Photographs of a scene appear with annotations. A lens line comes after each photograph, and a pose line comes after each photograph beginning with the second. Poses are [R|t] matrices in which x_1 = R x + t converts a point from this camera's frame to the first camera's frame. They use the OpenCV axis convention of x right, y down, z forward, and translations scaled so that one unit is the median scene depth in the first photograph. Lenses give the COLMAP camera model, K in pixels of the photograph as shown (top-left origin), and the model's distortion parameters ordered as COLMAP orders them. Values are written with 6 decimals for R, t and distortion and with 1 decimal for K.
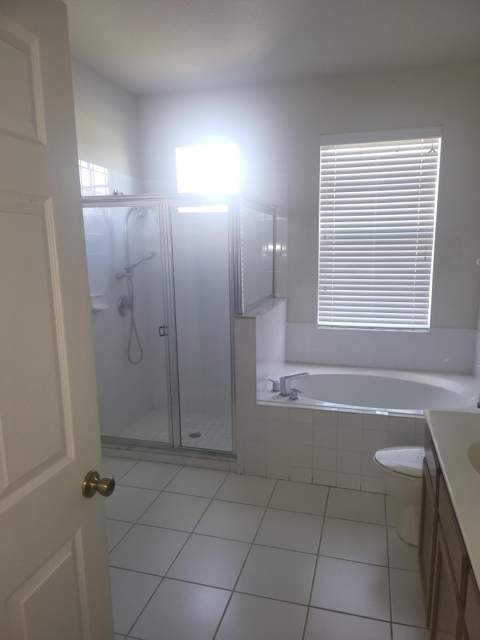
lens RADIAL K [[466.3, 0, 240.0], [0, 466.3, 320.0], [0, 0, 1]] dist [0.003988, 0.005383]
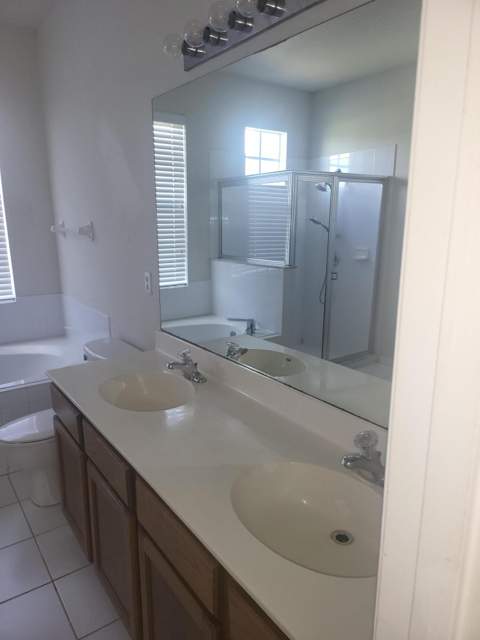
lens RADIAL K [[451.2, 0, 240.0], [0, 451.2, 320.0], [0, 0, 1]] dist [0.080595, -0.072334]
pose [[0.620972, -0.159883, 0.767354, -0.119597], [0.106328, 0.987109, 0.119626, -0.003894], [-0.776588, 0.007307, 0.629967, 0.033919]]
